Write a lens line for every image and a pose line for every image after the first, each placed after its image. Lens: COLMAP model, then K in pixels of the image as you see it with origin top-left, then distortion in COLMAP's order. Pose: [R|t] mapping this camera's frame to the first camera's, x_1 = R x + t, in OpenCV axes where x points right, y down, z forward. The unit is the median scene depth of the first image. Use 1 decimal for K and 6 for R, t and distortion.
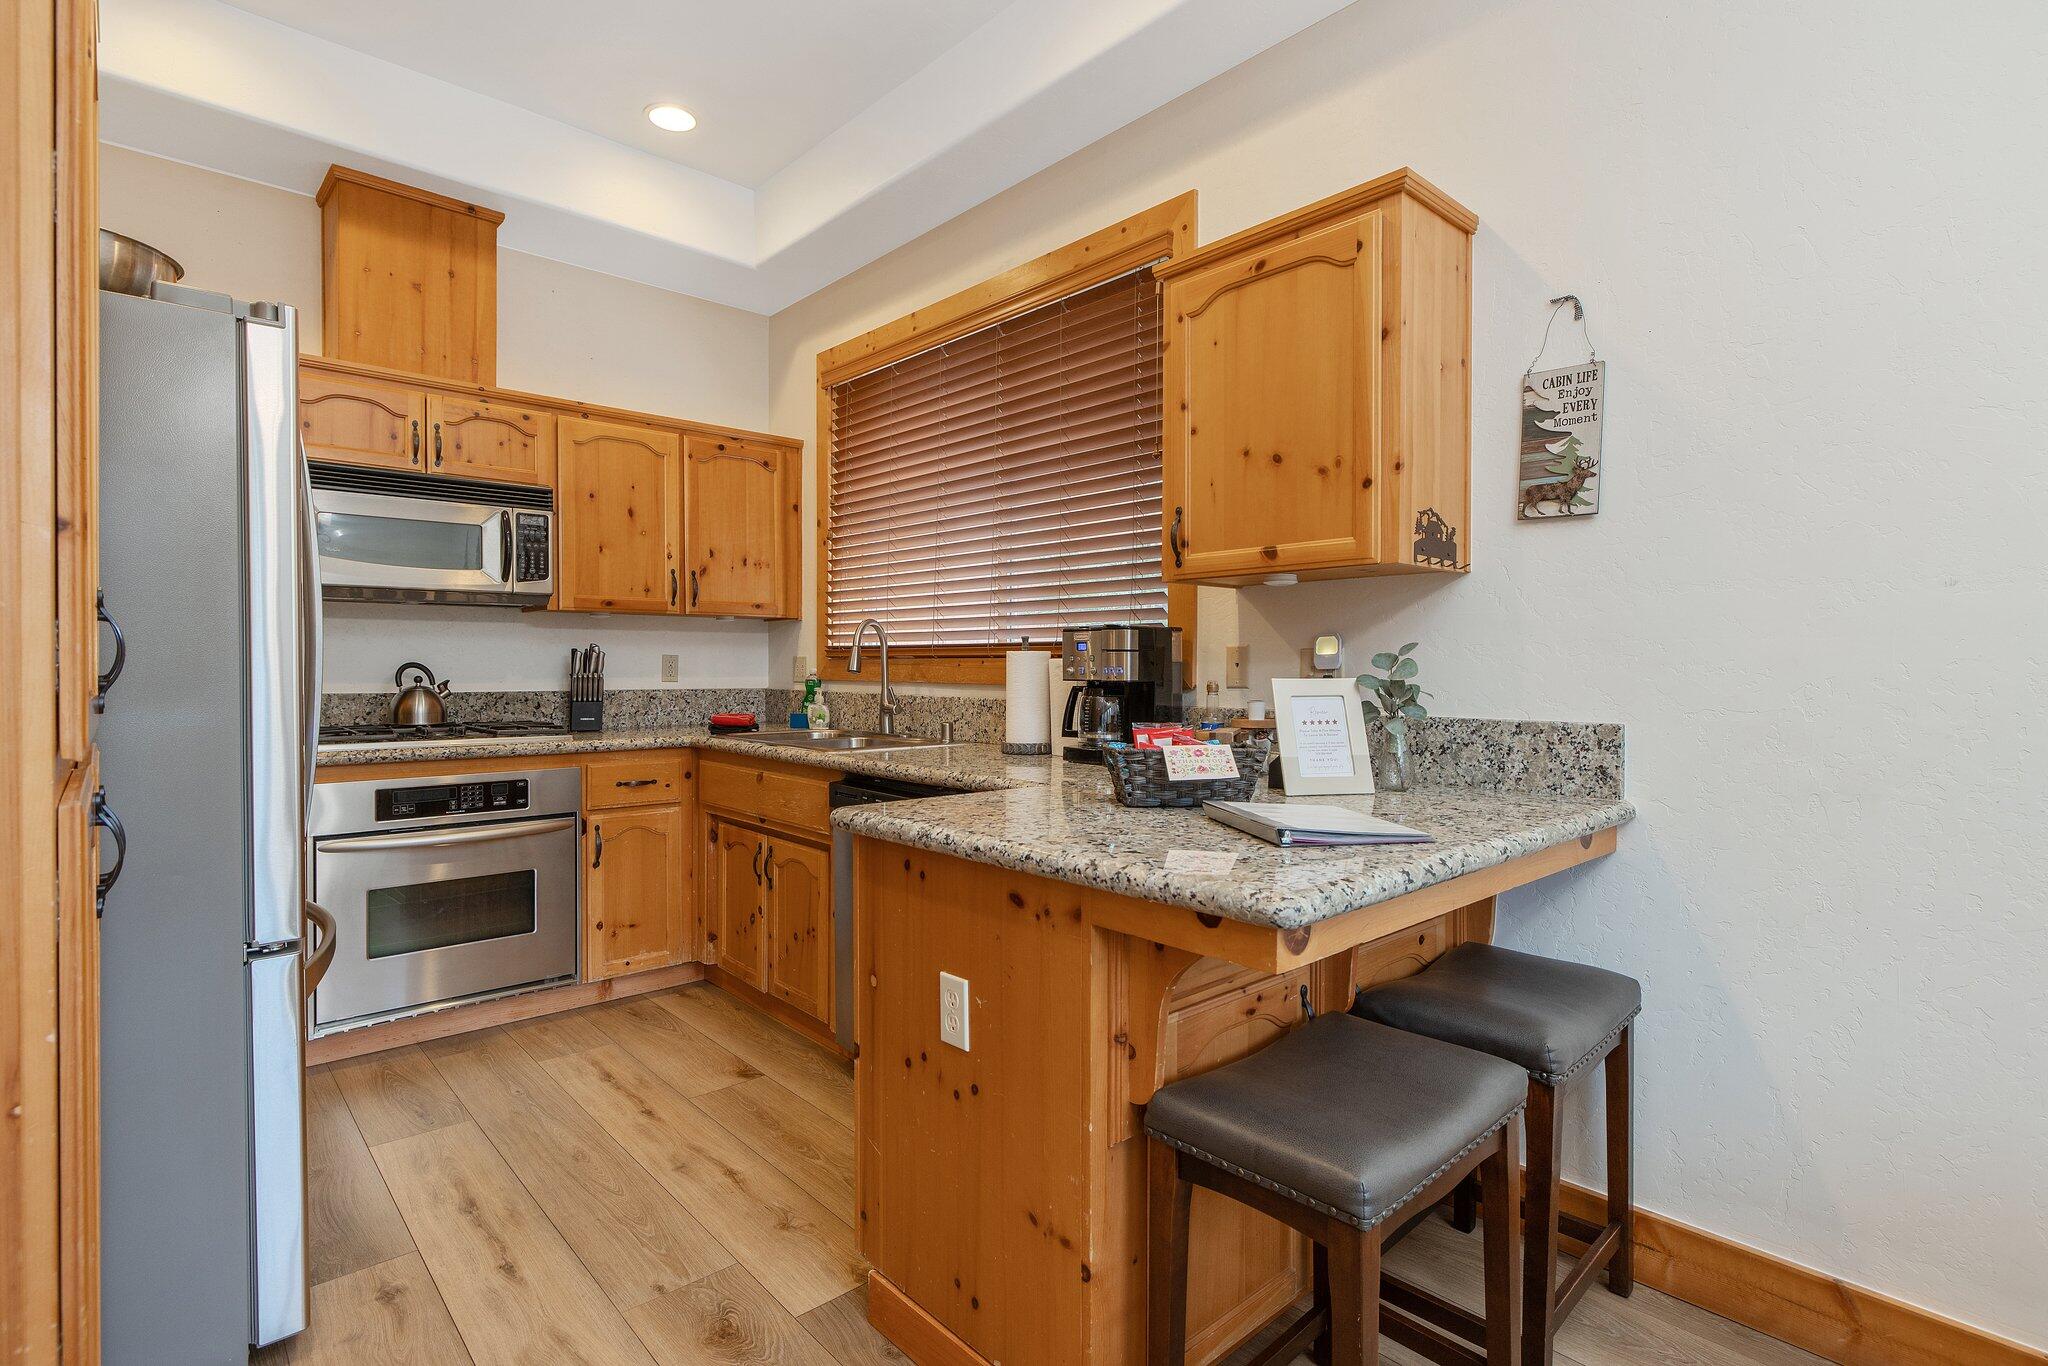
lens RADIAL K [[985.9, 0, 1025.9], [0, 985.9, 673.5], [0, 0, 1]] dist [-0.002910, 0.000248]
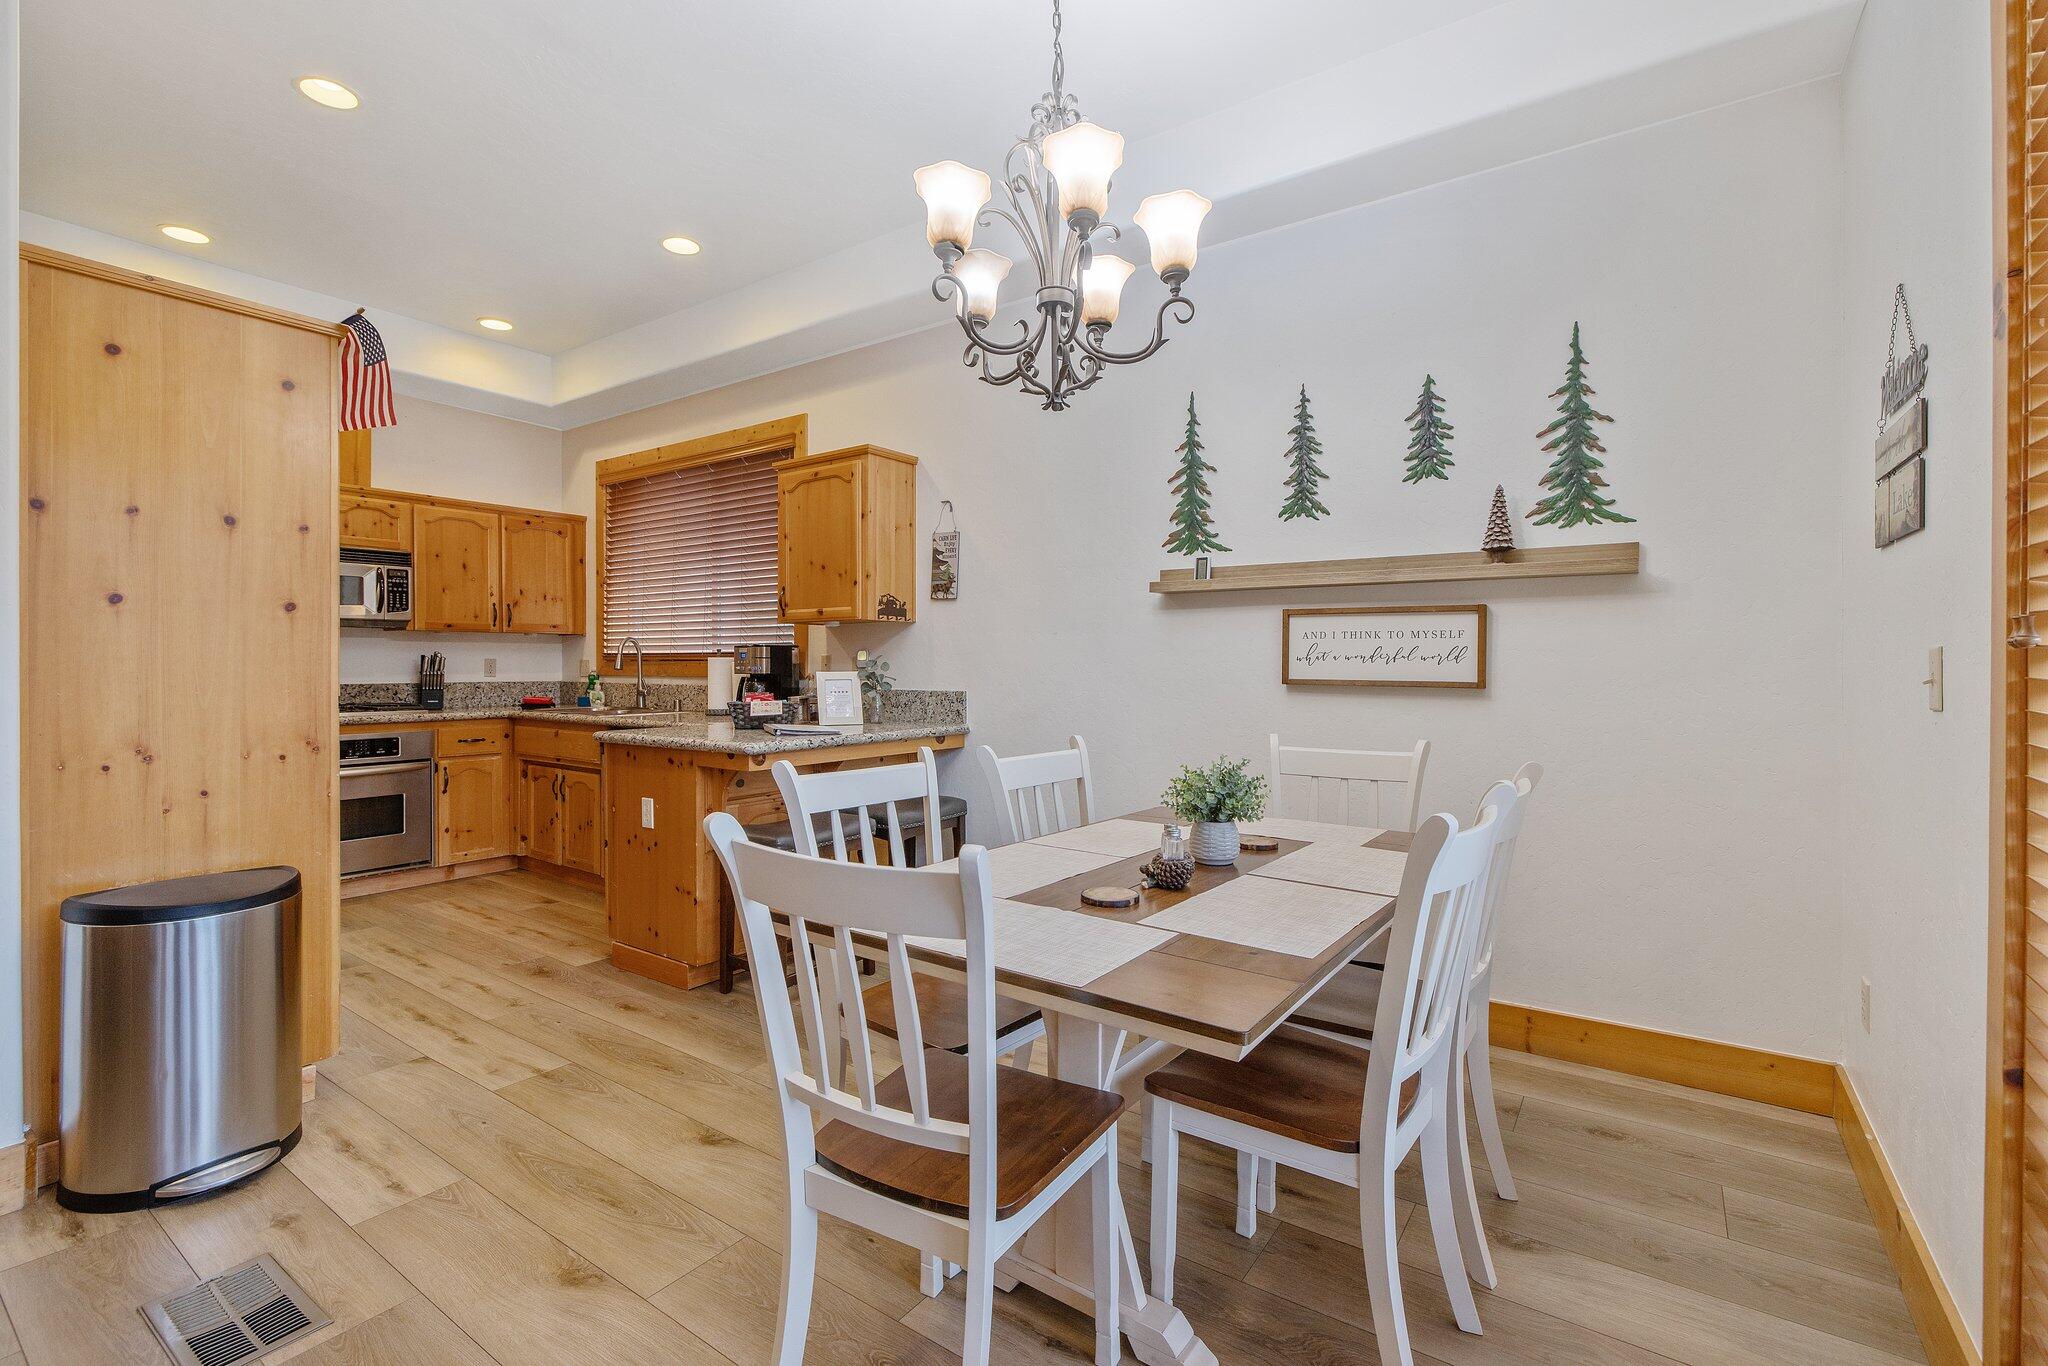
lens RADIAL K [[903.3, 0, 1020.1], [0, 903.3, 667.9], [0, 0, 1]] dist [-0.002348, -0.000158]
pose [[0.977237, -0.003346, 0.212124, 0.158694], [0.004012, 0.999988, -0.002710, 0.002306], [-0.212113, 0.003500, 0.977239, -0.605015]]
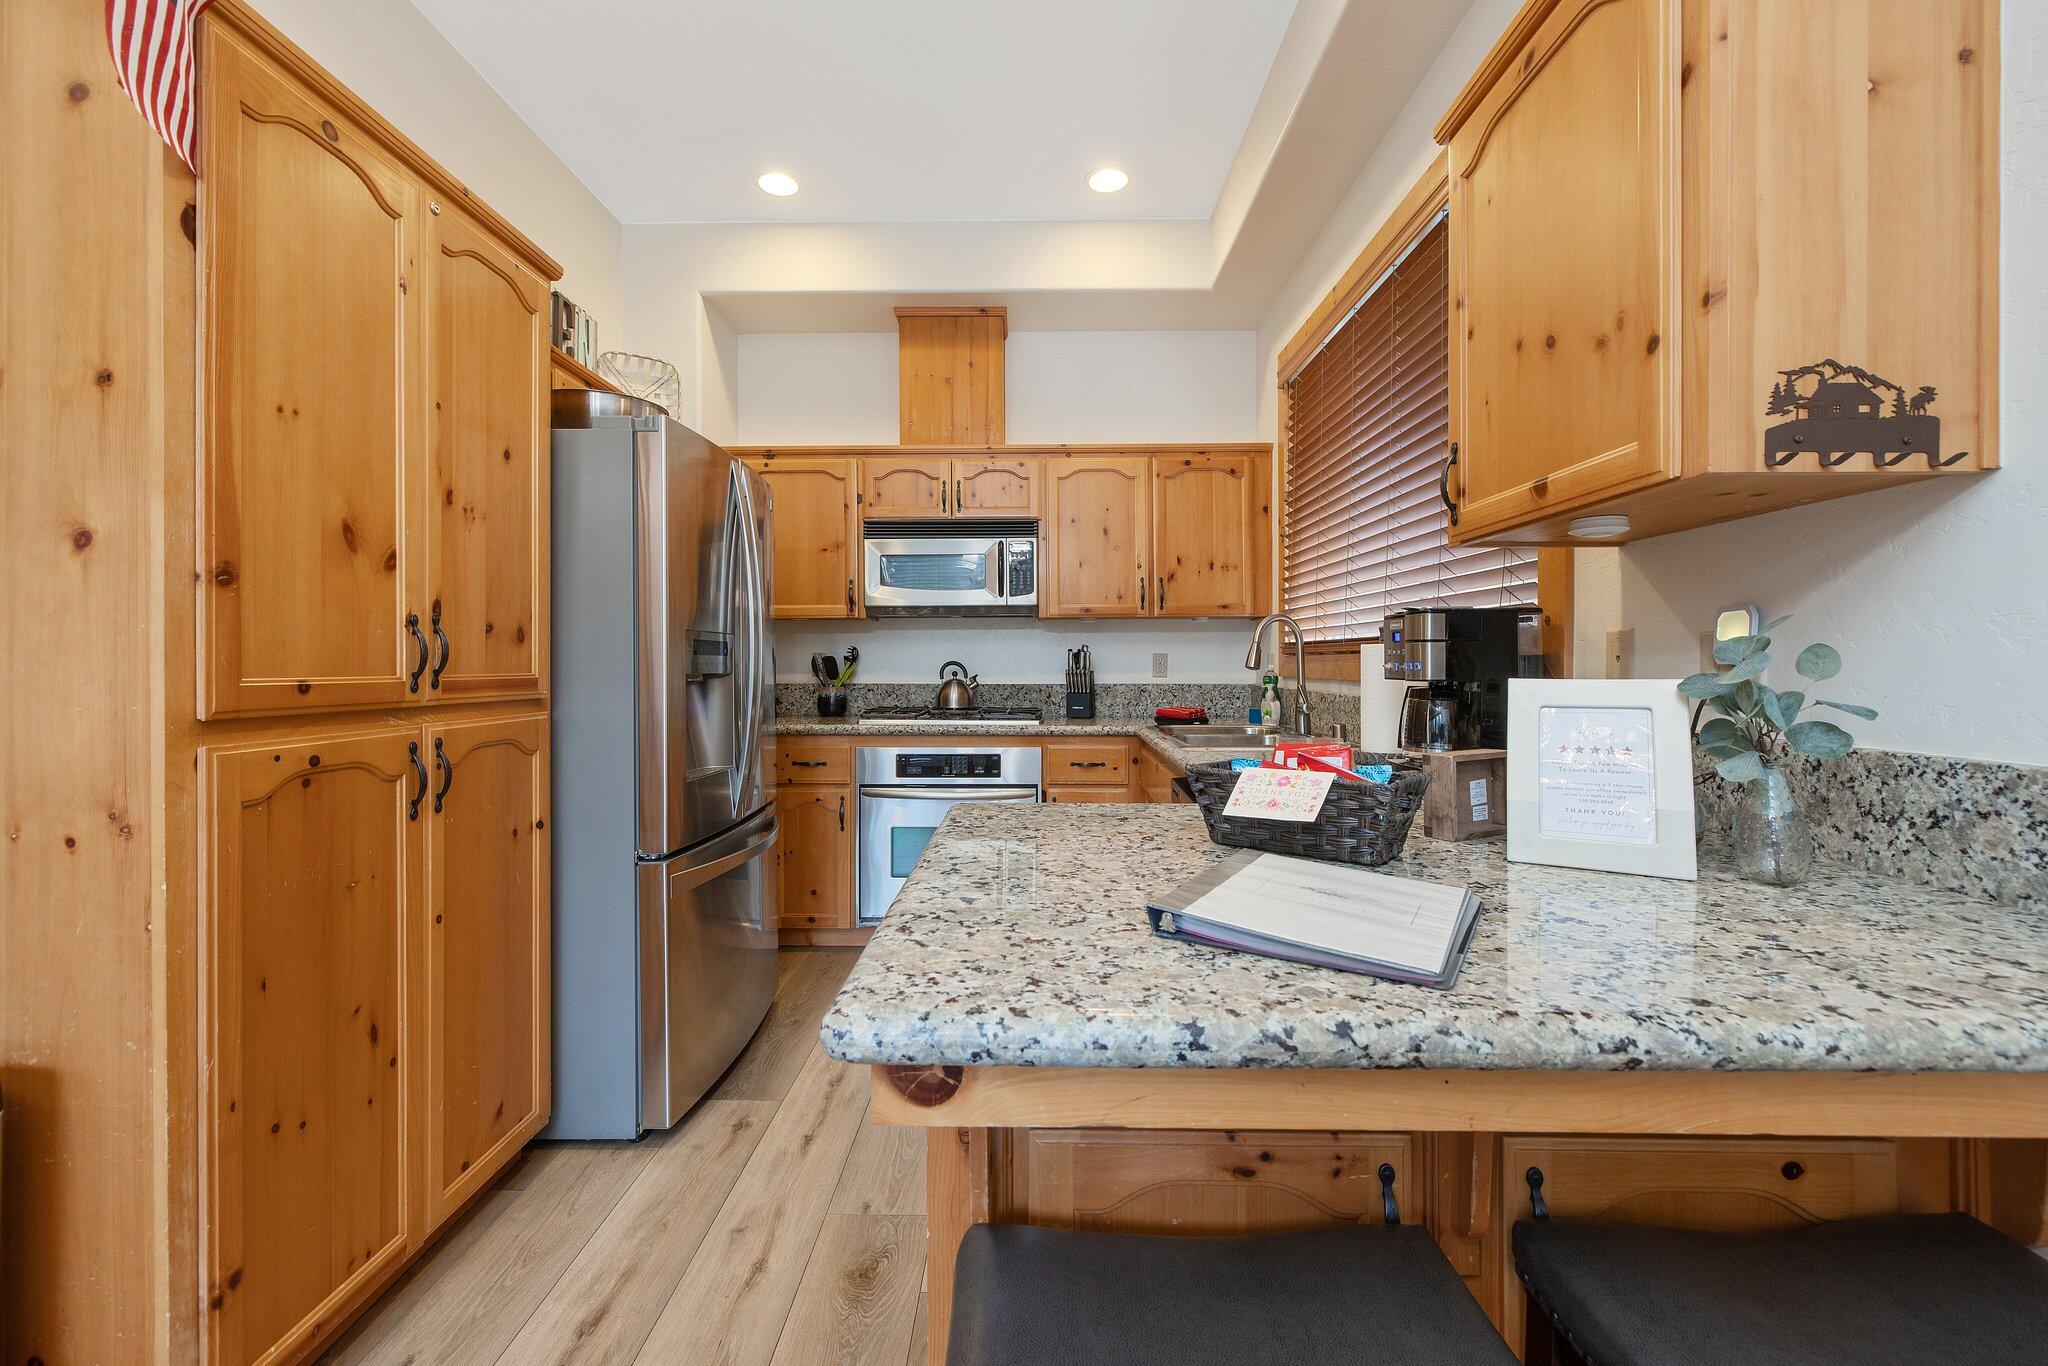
lens RADIAL K [[856.5, 0, 1023.5], [0, 856.5, 664.4], [0, 0, 1]] dist [-0.000020, -0.000281]
pose [[0.726987, -0.002104, -0.686648, 0.242369], [-0.002600, 0.999980, -0.005817, -0.000180], [0.686646, 0.006014, 0.726967, 0.217017]]
